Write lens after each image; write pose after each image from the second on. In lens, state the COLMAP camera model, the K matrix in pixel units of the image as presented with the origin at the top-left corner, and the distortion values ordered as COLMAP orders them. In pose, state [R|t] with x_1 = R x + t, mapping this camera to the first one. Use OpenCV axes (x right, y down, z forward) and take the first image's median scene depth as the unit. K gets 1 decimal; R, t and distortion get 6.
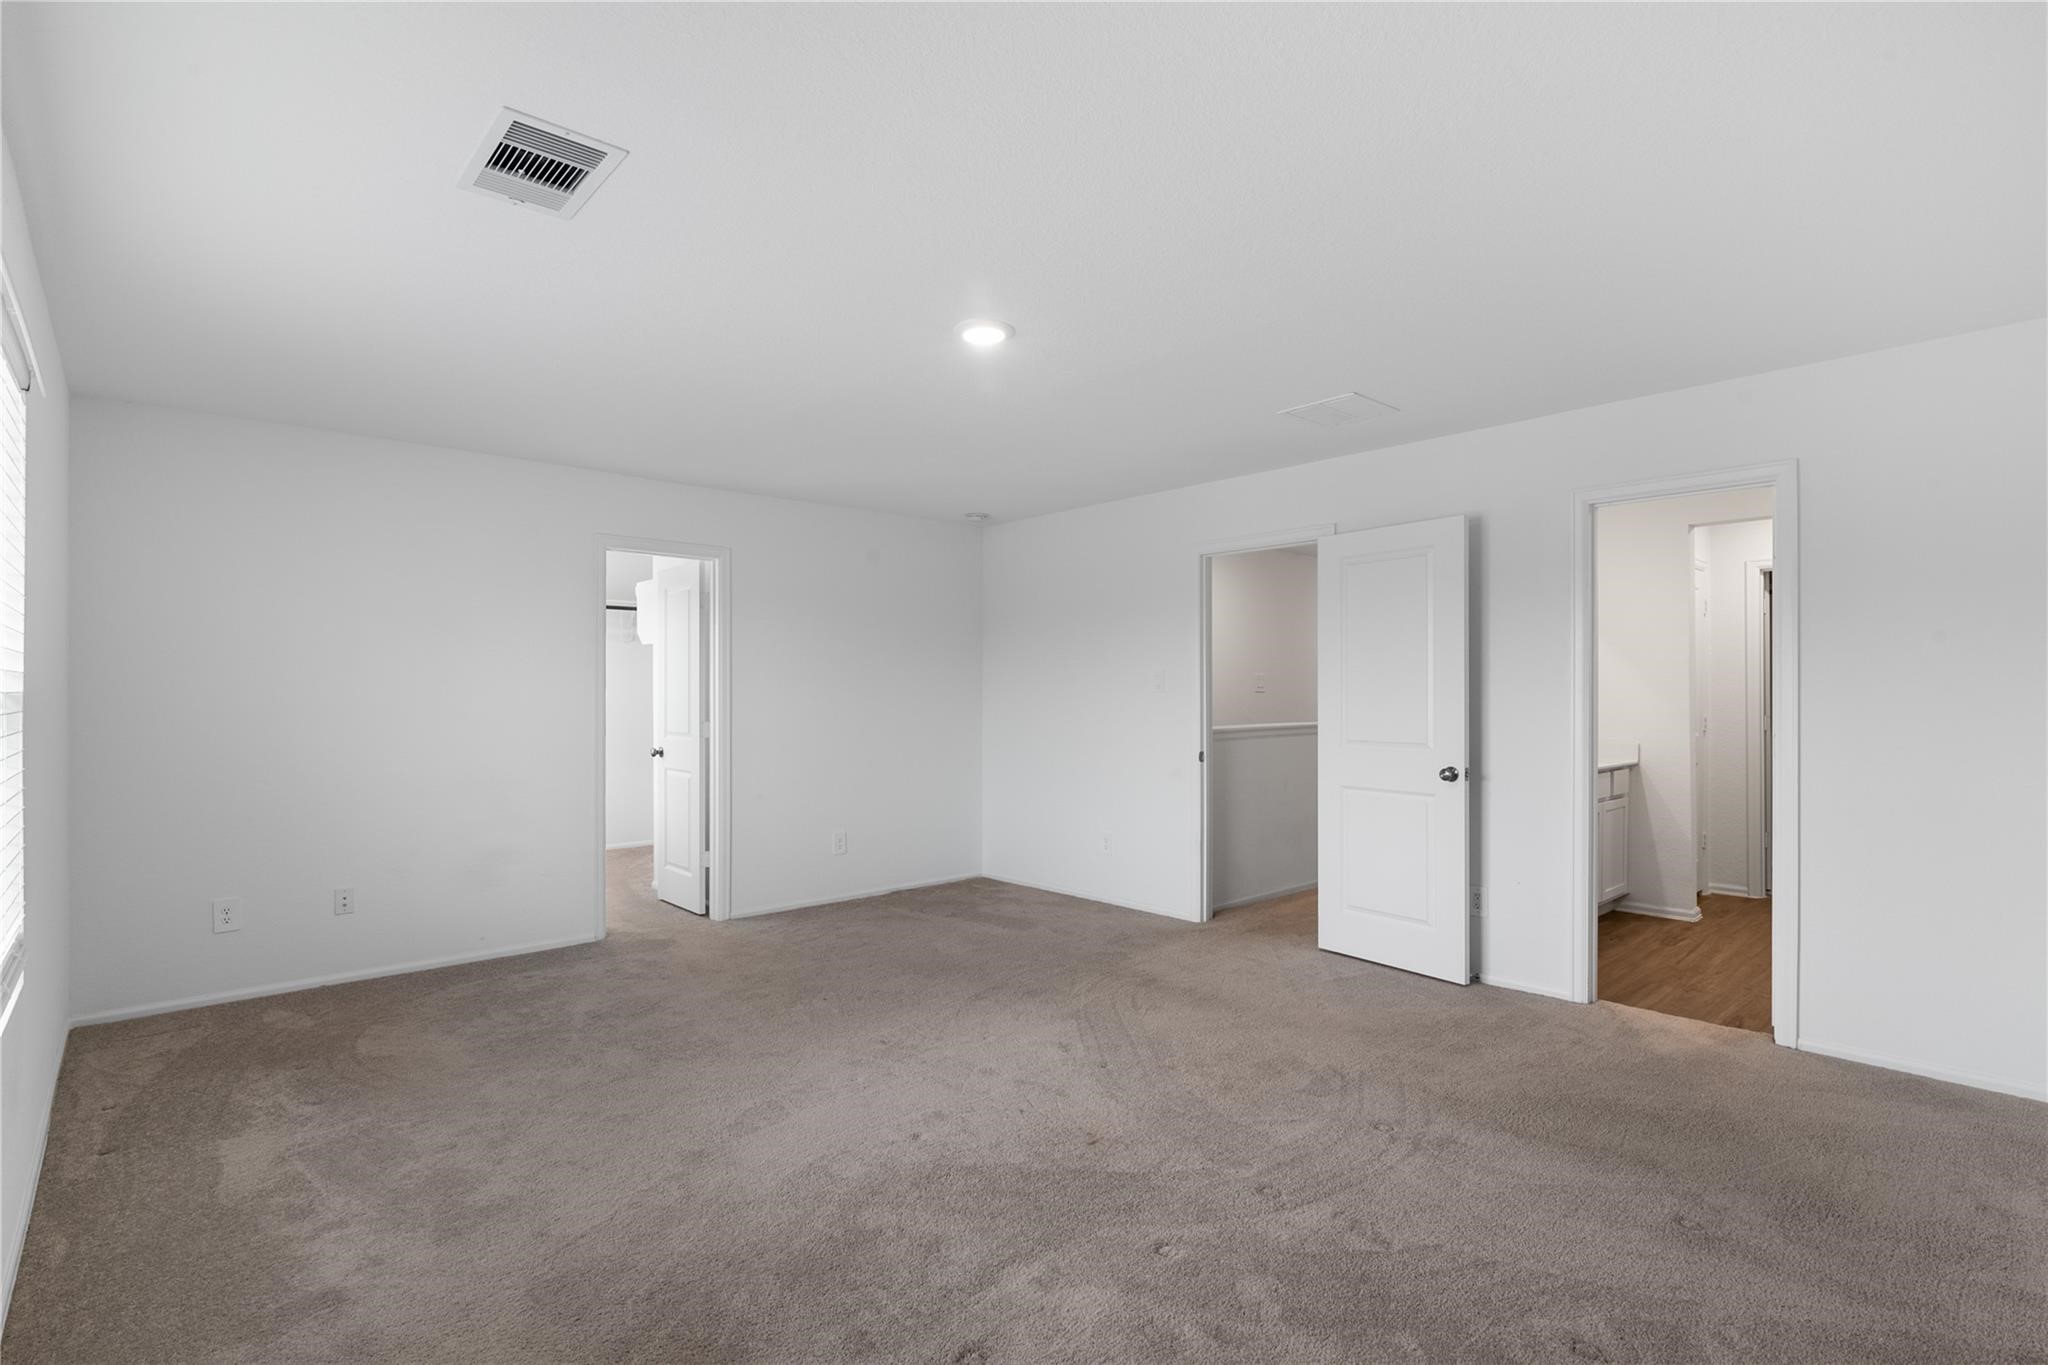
lens RADIAL K [[943.3, 0, 1024.0], [0, 943.3, 682.5], [0, 0, 1]] dist [-0.010662, -0.000132]
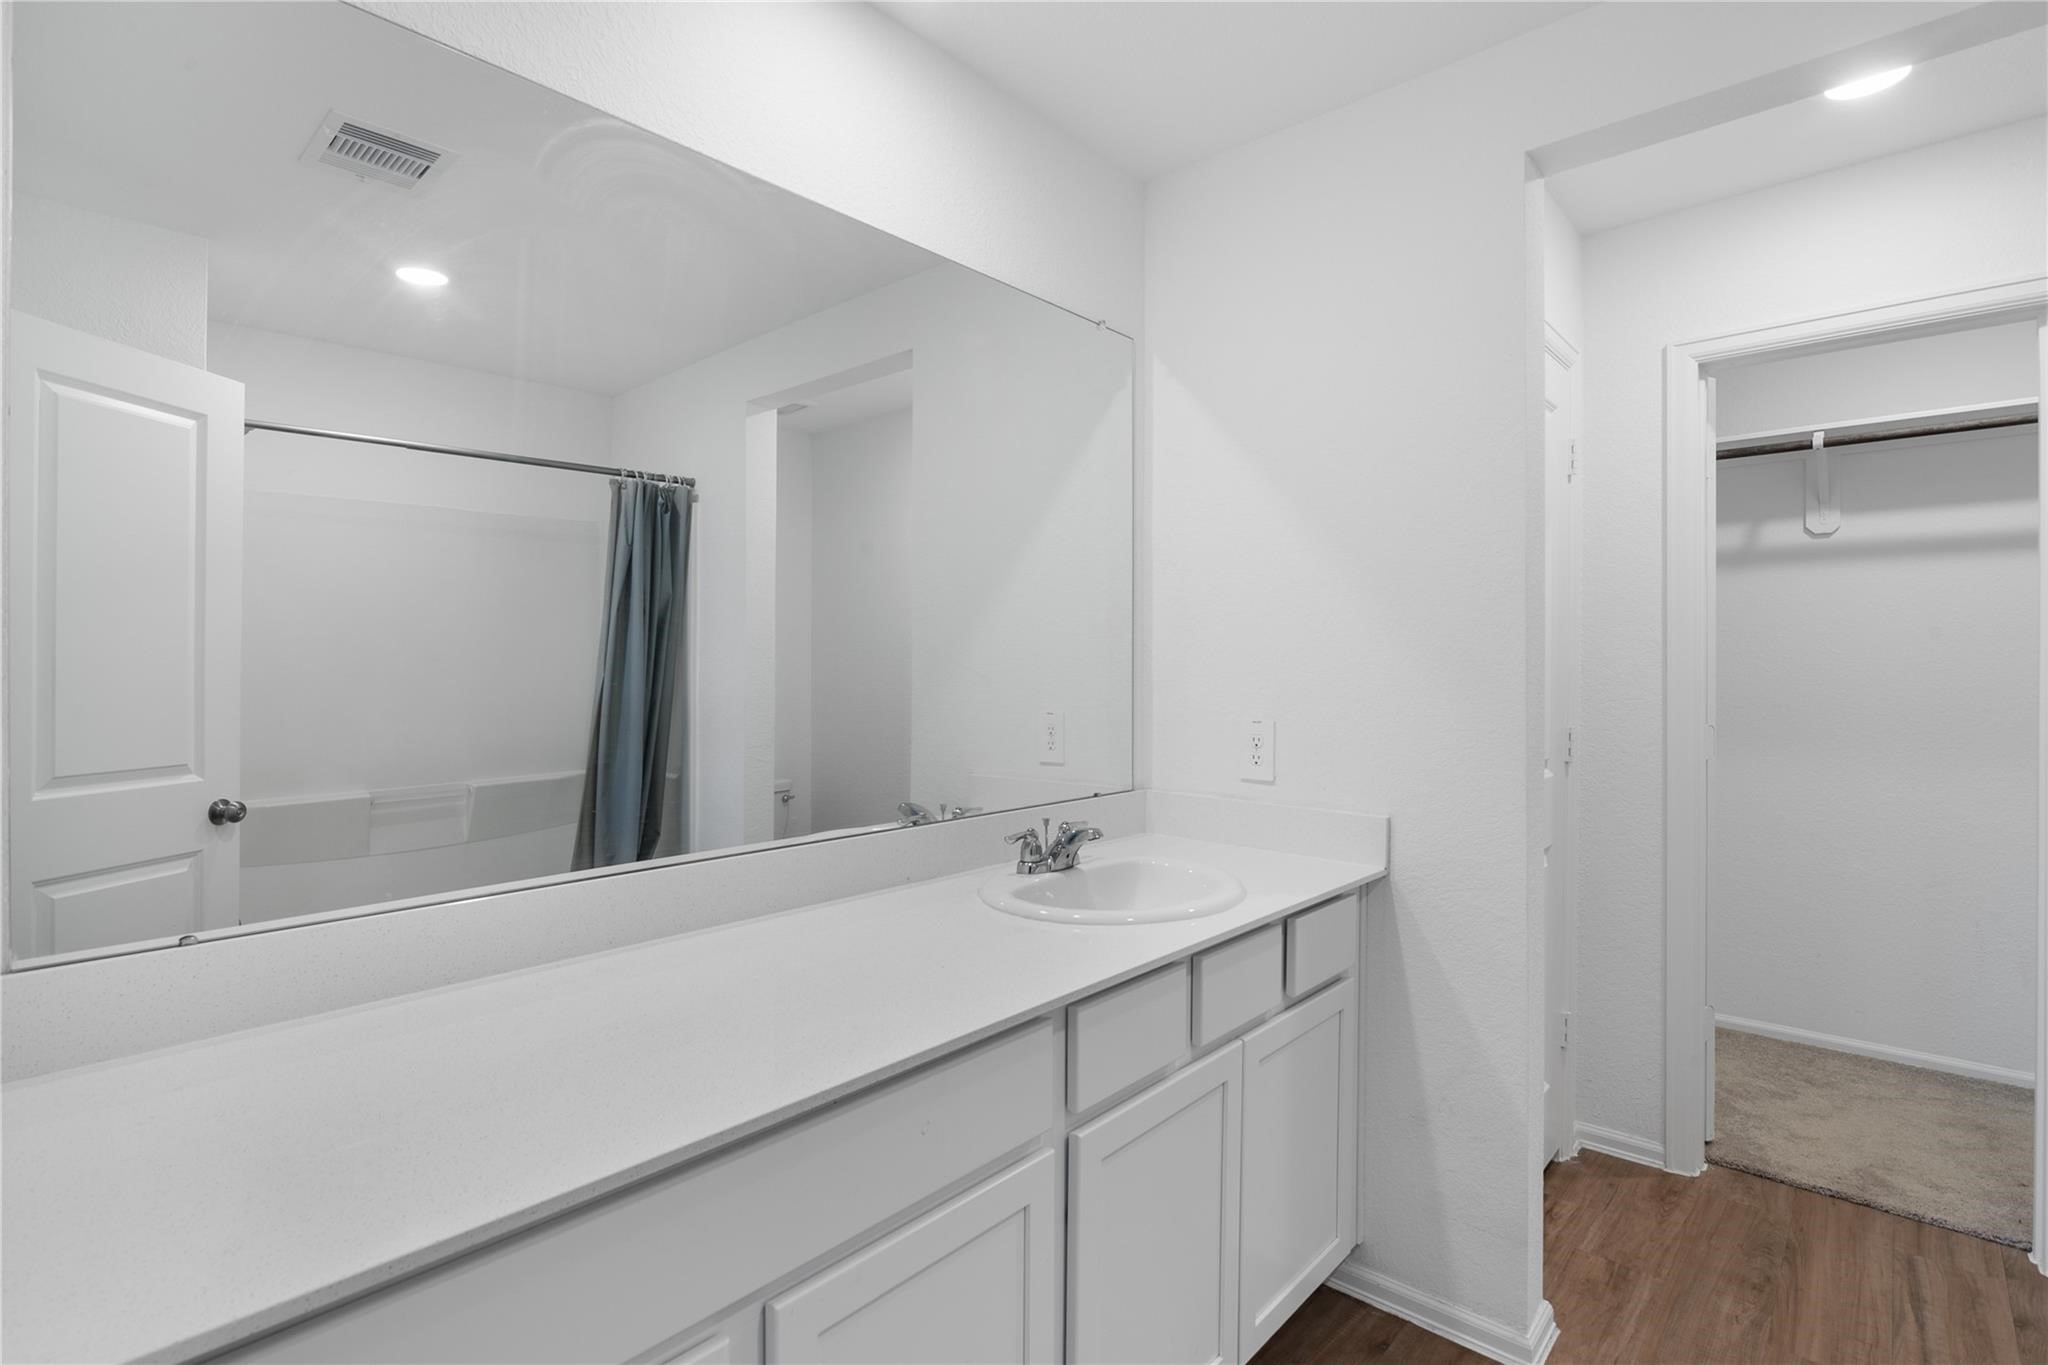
lens RADIAL K [[943.3, 0, 1024.0], [0, 943.3, 682.5], [0, 0, 1]] dist [-0.010662, -0.000132]
pose [[0.993920, -0.002603, 0.110069, 0.460869], [0.000869, 0.999875, 0.015800, 0.007871], [-0.110097, -0.015608, 0.993798, 0.640160]]
